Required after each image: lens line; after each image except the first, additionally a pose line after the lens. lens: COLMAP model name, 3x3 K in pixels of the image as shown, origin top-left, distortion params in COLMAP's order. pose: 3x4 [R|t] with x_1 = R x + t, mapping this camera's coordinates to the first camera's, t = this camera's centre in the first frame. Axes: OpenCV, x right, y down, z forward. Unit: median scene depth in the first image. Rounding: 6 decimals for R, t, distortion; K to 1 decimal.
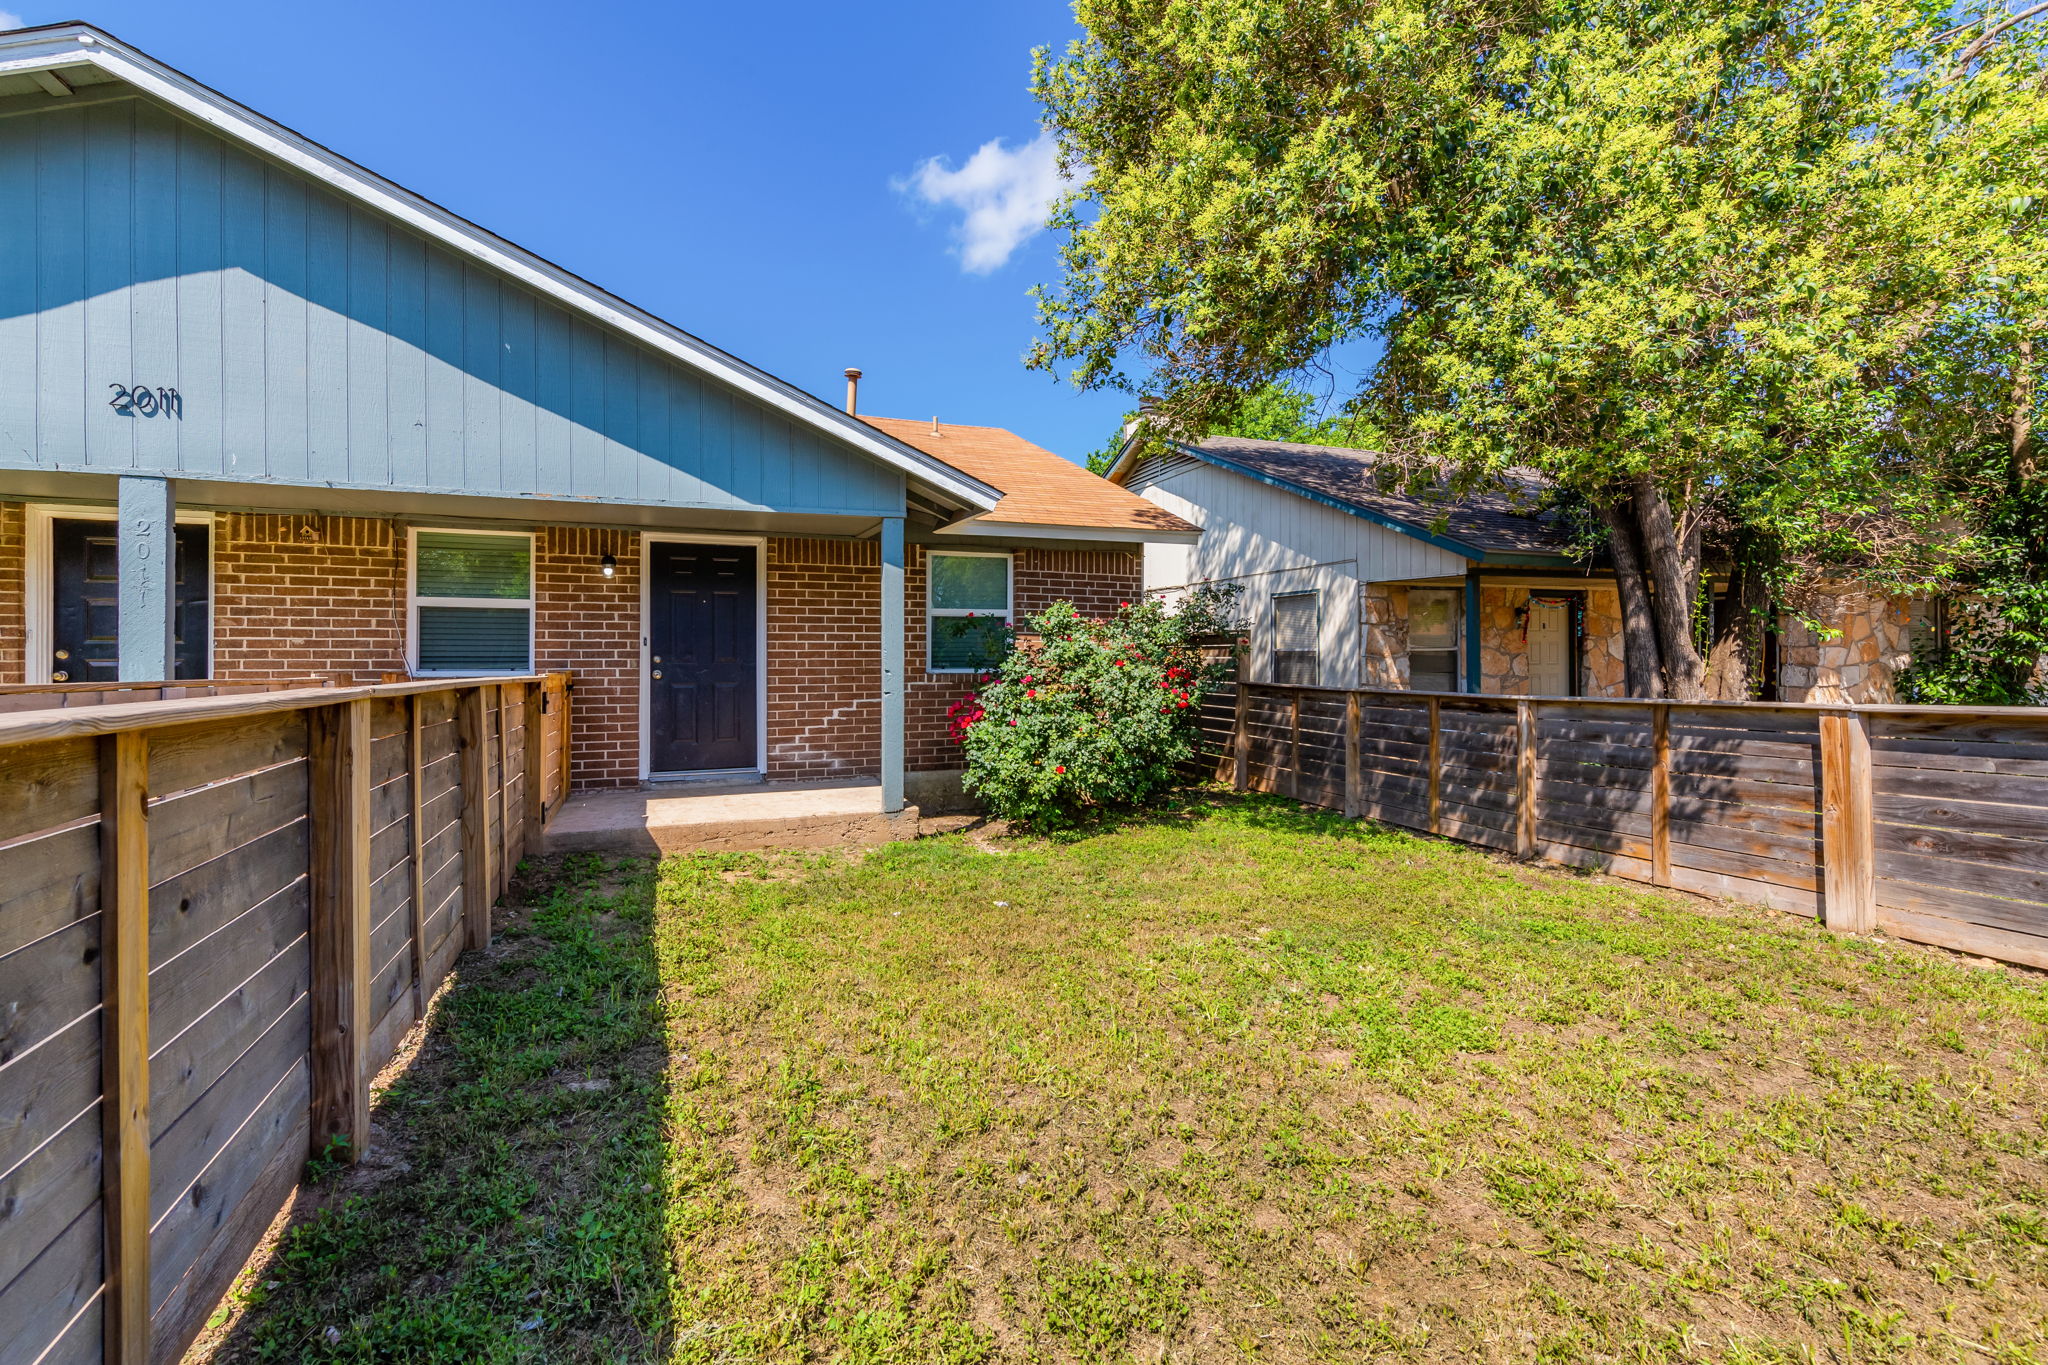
lens RADIAL K [[884.9, 0, 1022.7], [0, 884.9, 661.6], [0, 0, 1]] dist [-0.002333, -0.000373]
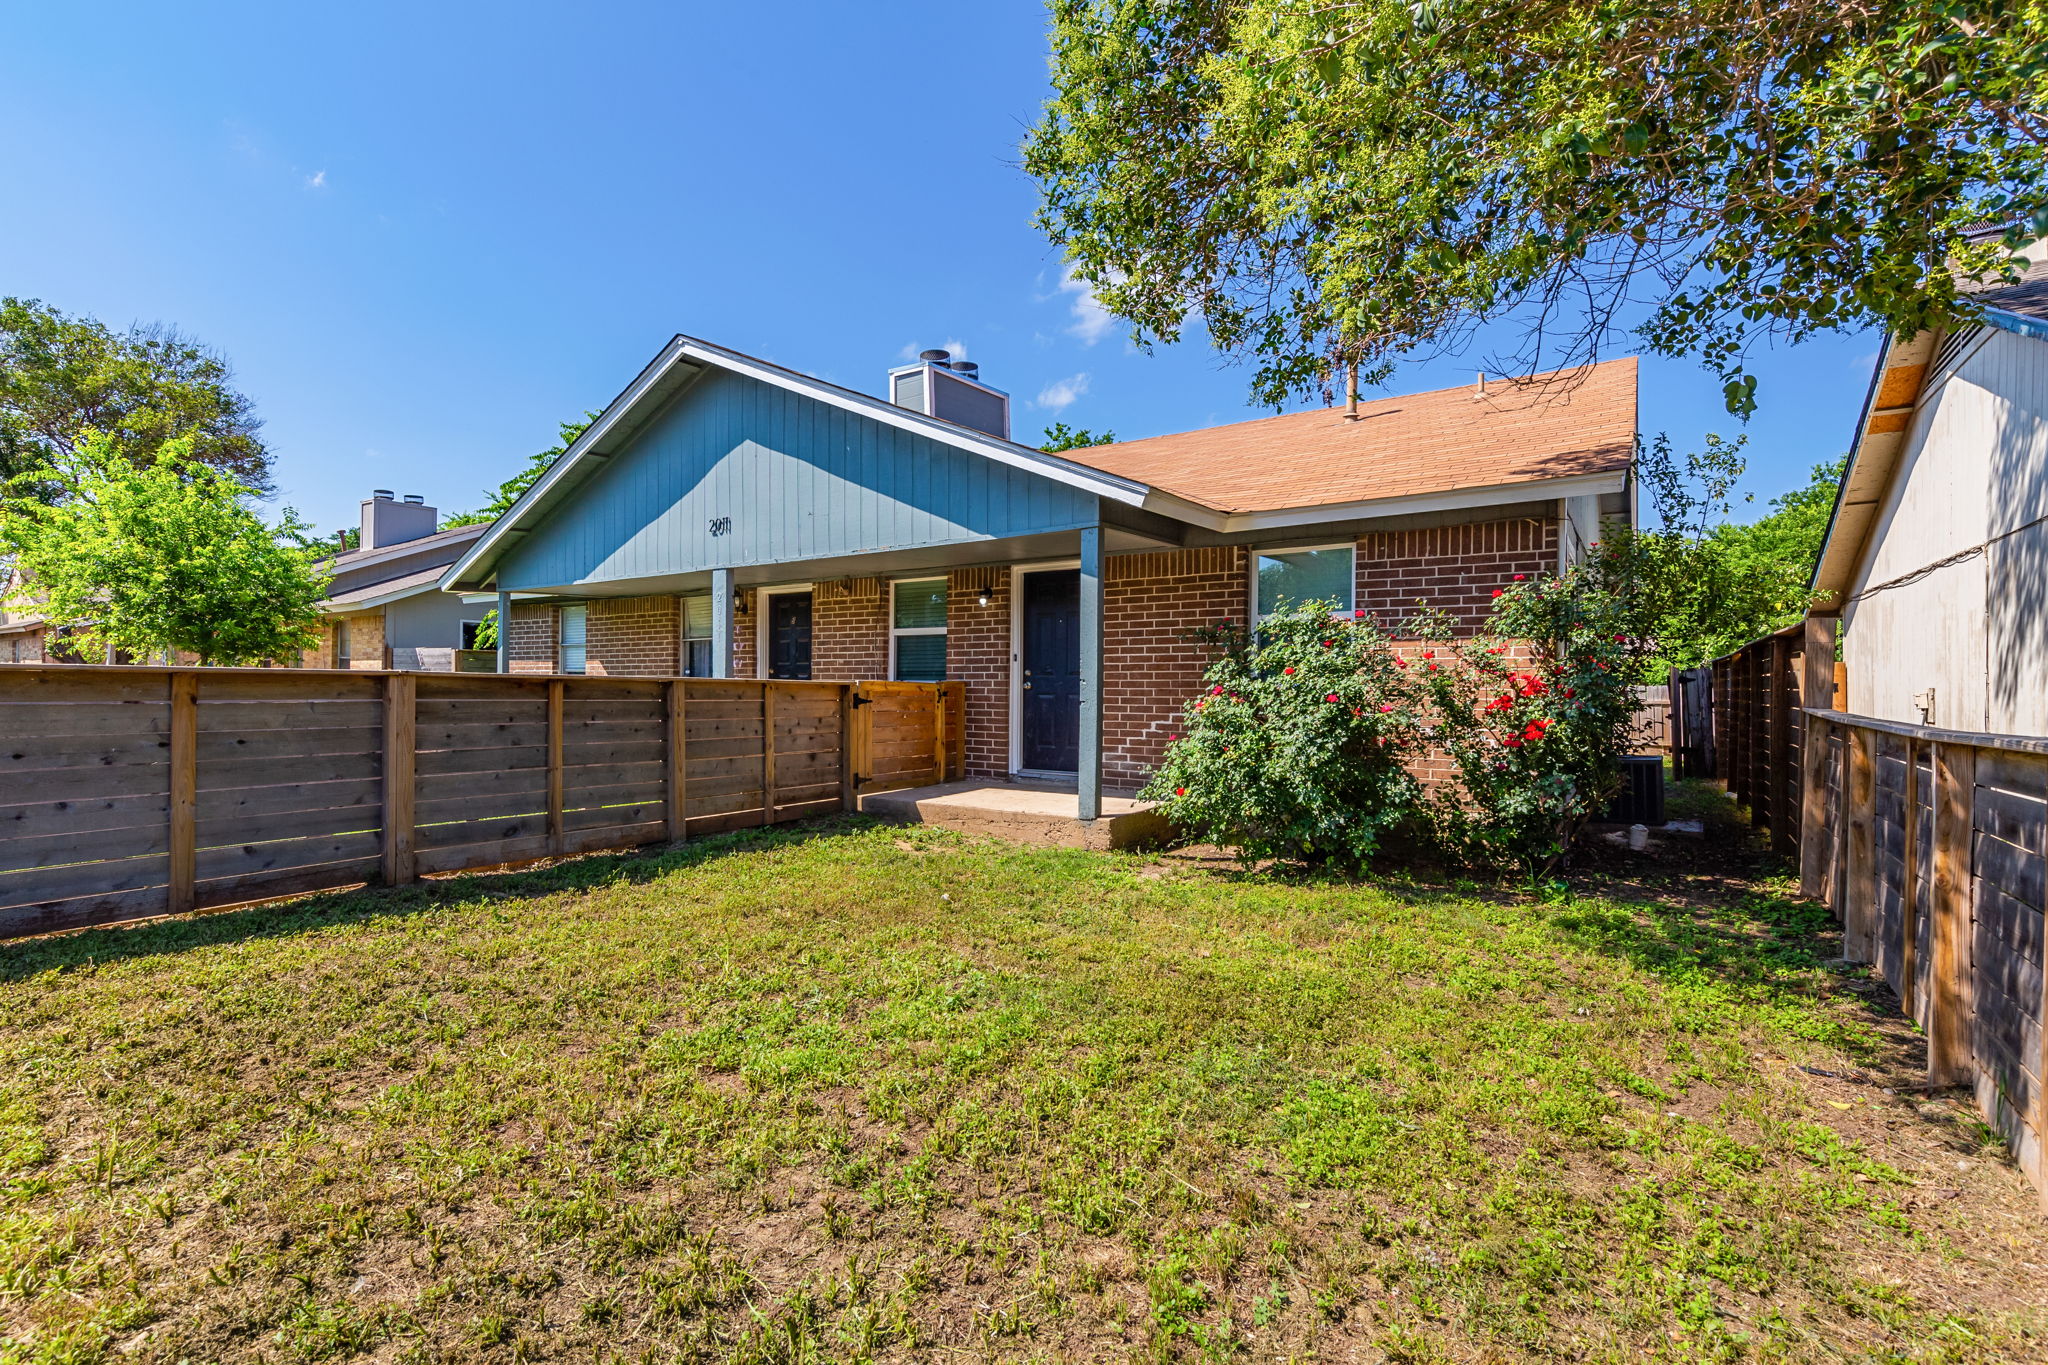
lens RADIAL K [[949.0, 0, 1023.2], [0, 949.0, 690.9], [0, 0, 1]] dist [0.003066, 0.000000]
pose [[0.554533, 0.006860, -0.832133, 0.632413], [-0.008160, 0.999963, 0.002806, 0.017956], [0.832121, 0.005234, 0.554569, 0.297570]]
